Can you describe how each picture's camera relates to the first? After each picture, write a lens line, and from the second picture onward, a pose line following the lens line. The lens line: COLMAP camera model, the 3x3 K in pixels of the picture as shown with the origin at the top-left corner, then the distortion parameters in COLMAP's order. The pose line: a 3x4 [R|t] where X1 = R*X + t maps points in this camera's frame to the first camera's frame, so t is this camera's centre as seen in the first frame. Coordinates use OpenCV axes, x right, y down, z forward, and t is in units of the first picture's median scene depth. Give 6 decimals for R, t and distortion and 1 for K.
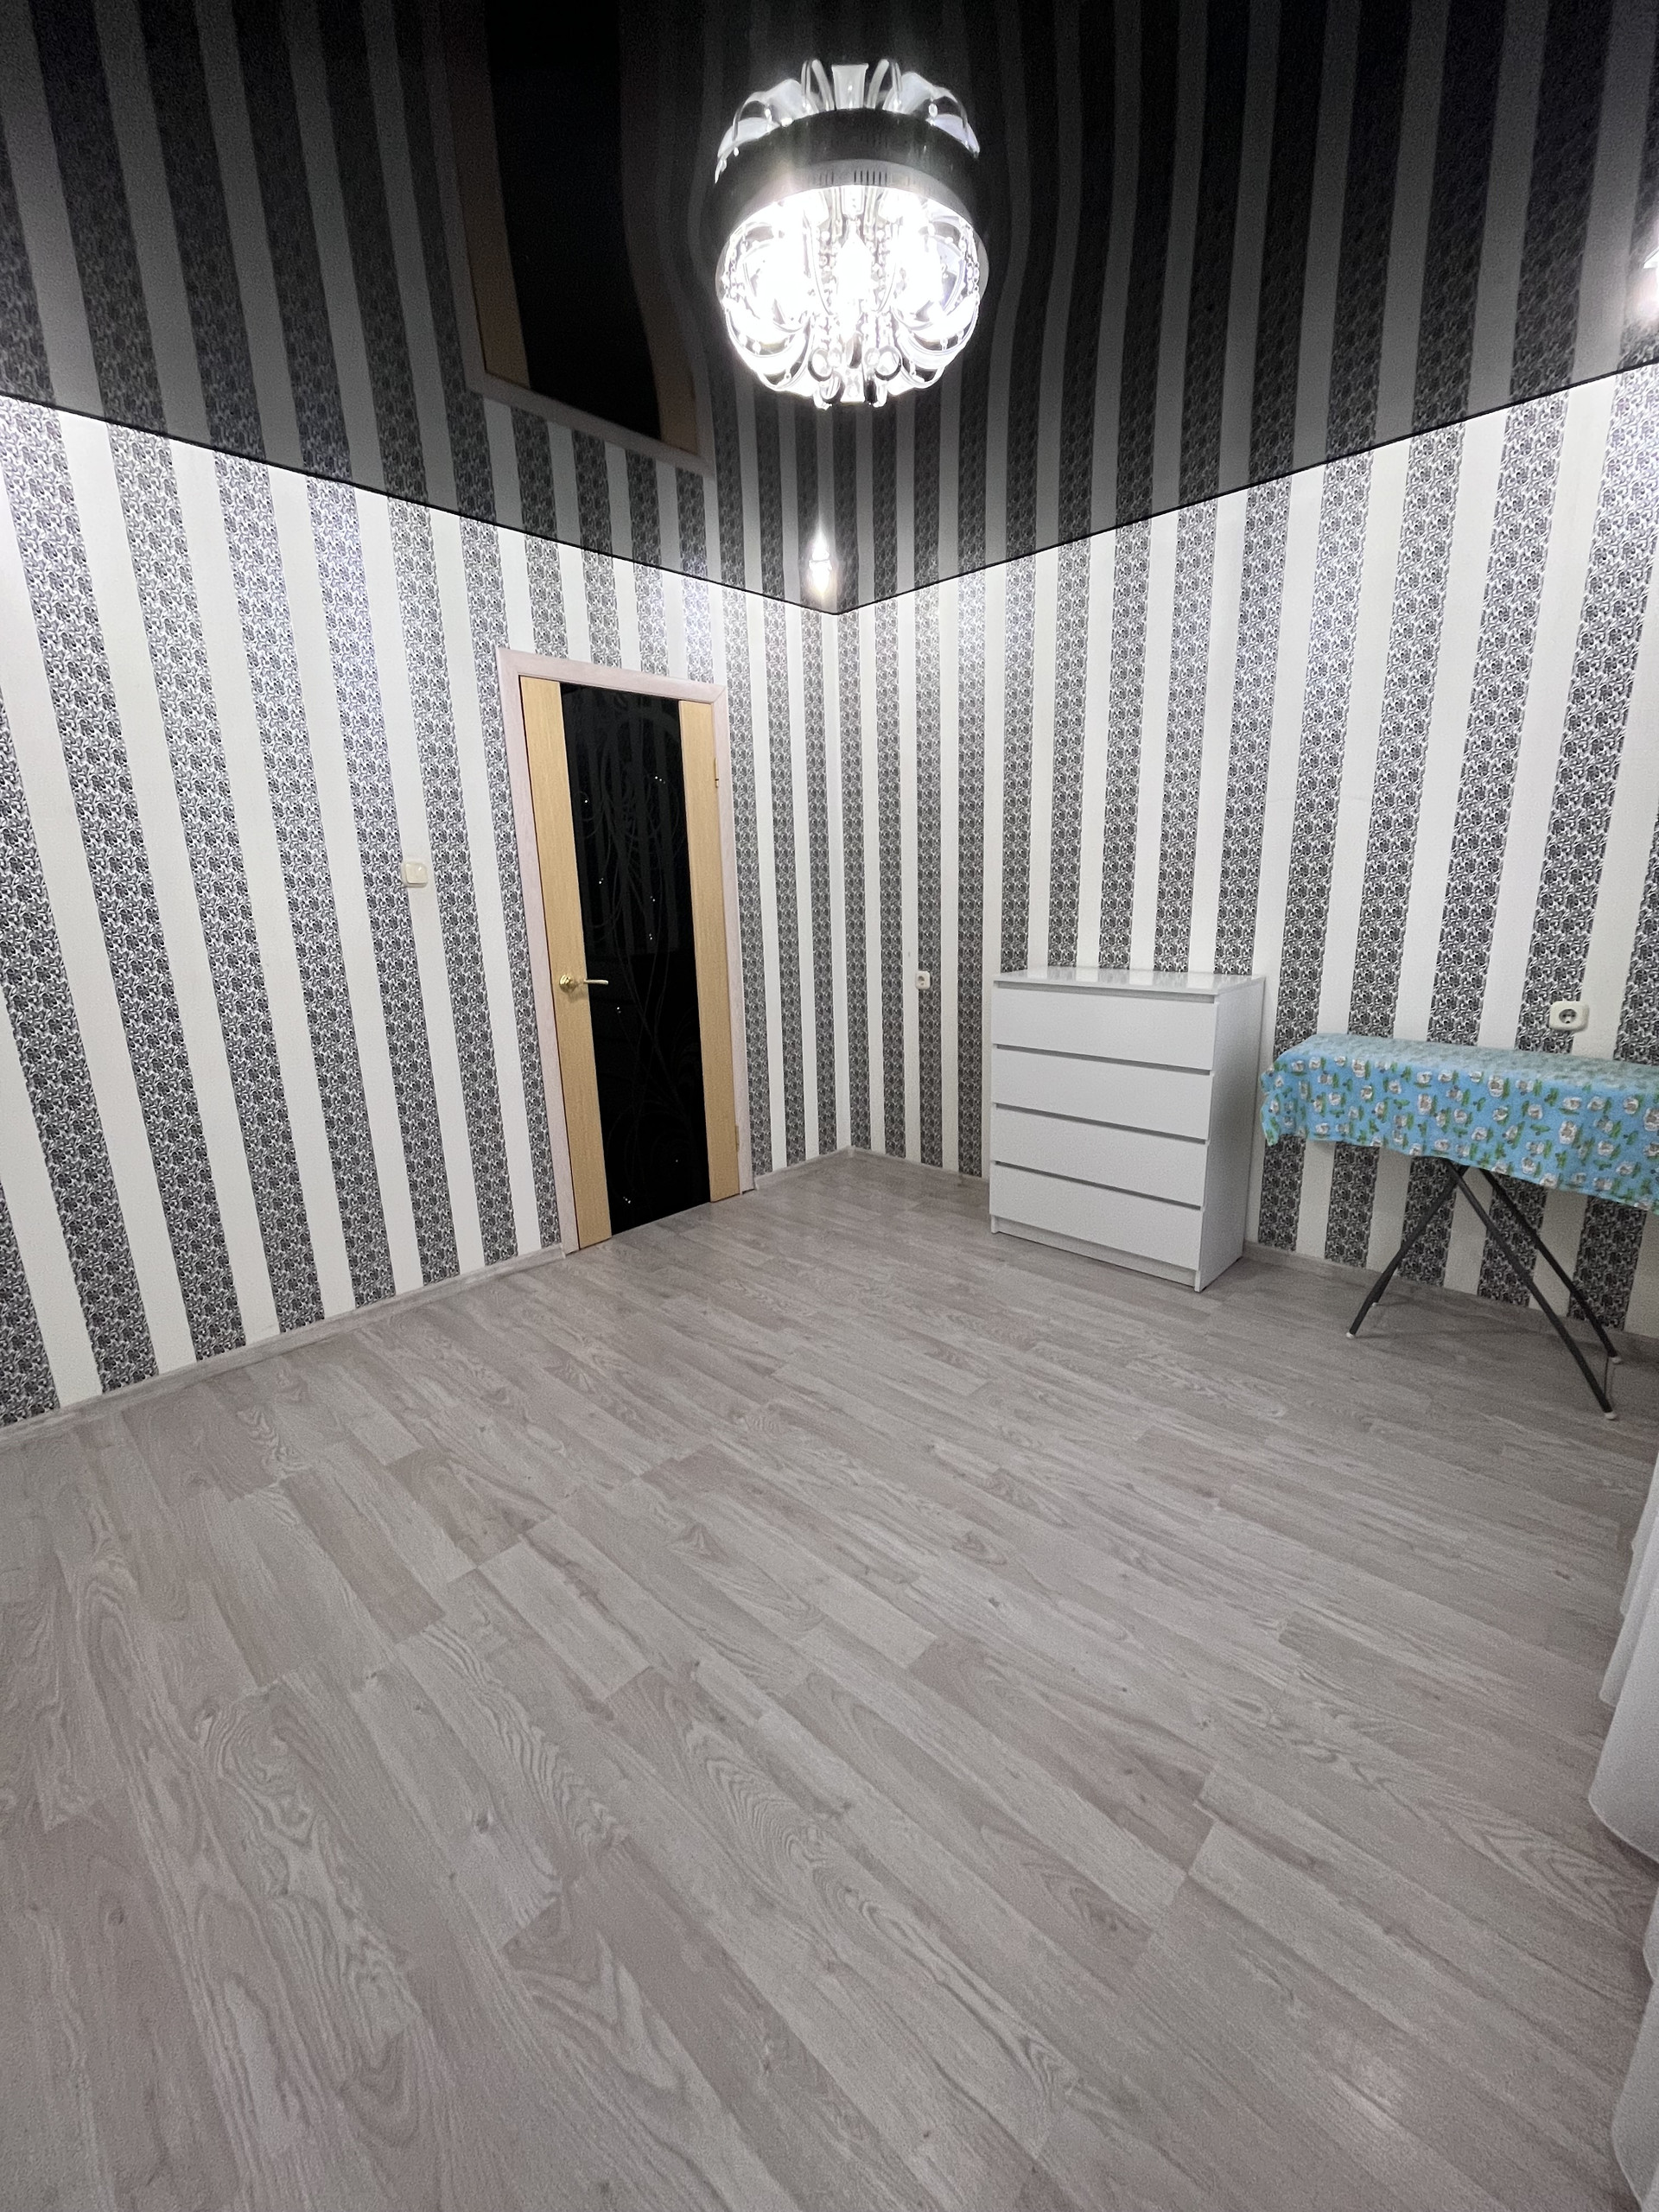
lens RADIAL K [[905.2, 0, 823.0], [0, 905.2, 1099.0], [0, 0, 1]] dist [-0.002211, -0.000426]
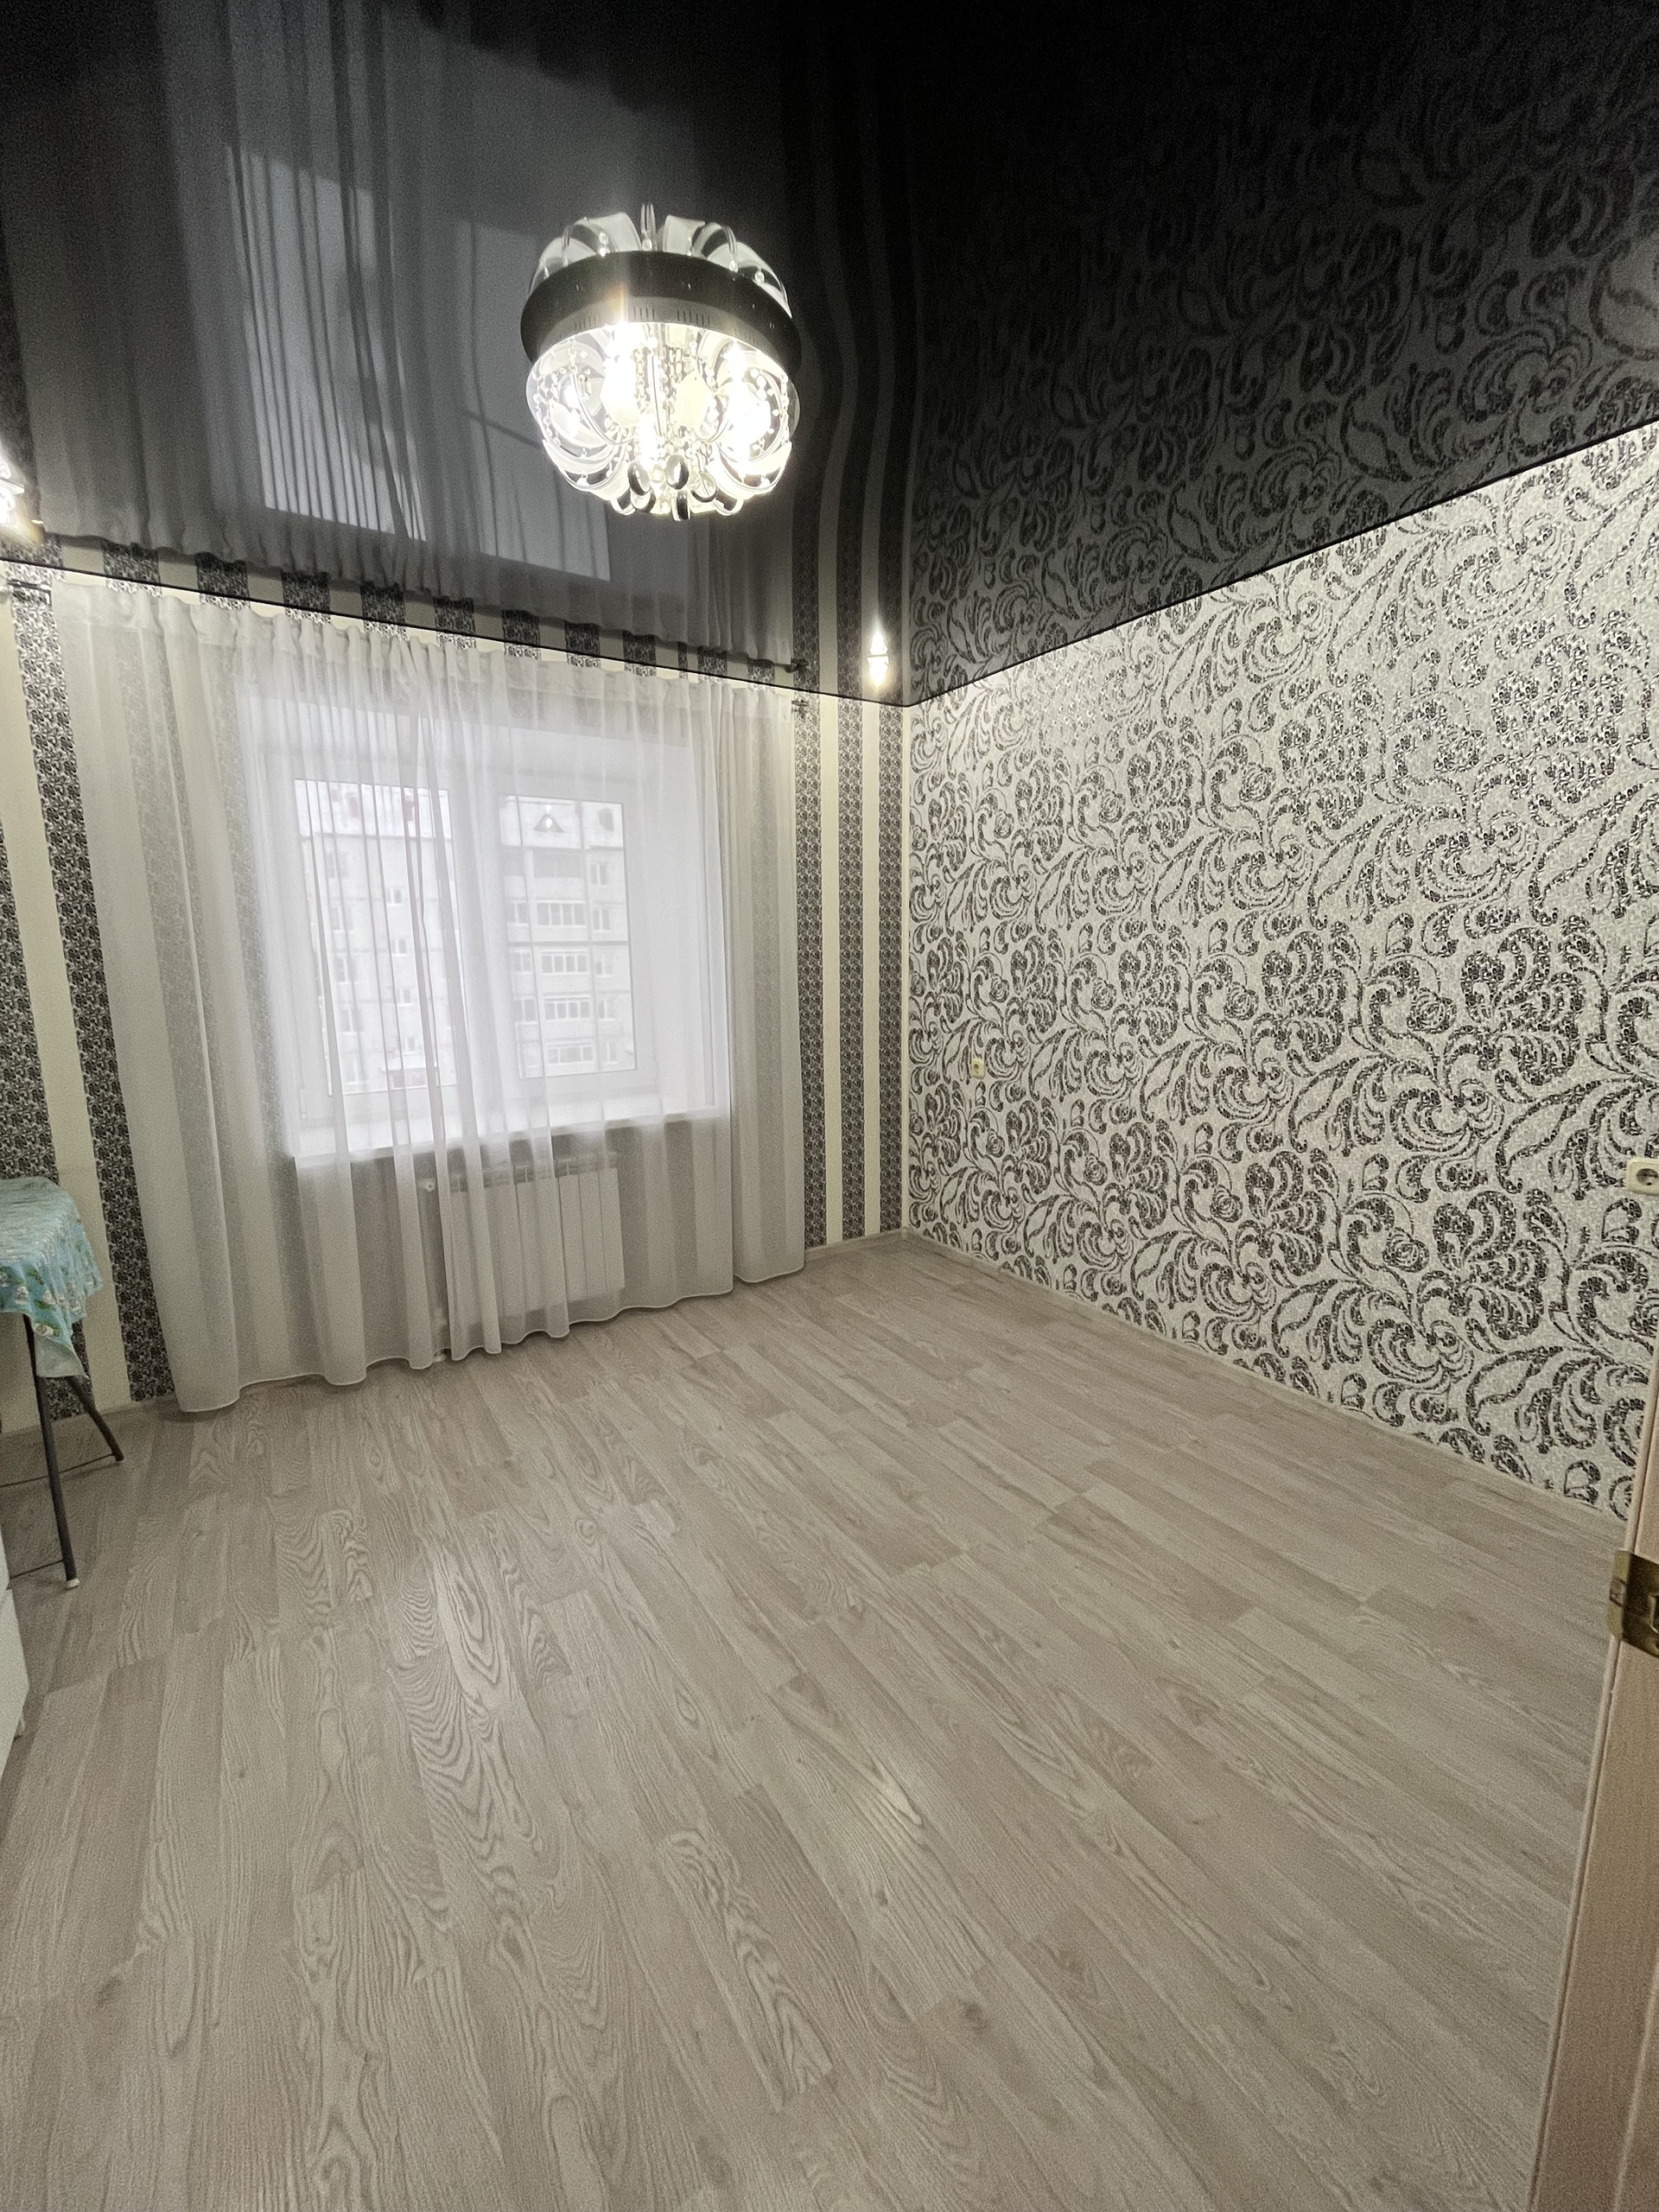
lens RADIAL K [[905.2, 0, 823.0], [0, 905.2, 1099.0], [0, 0, 1]] dist [-0.002211, -0.000426]
pose [[-0.970460, 0.006402, 0.241177, -0.339780], [0.099535, 0.921235, 0.376058, -0.501741], [-0.219773, 0.388954, -0.894659, 1.980861]]
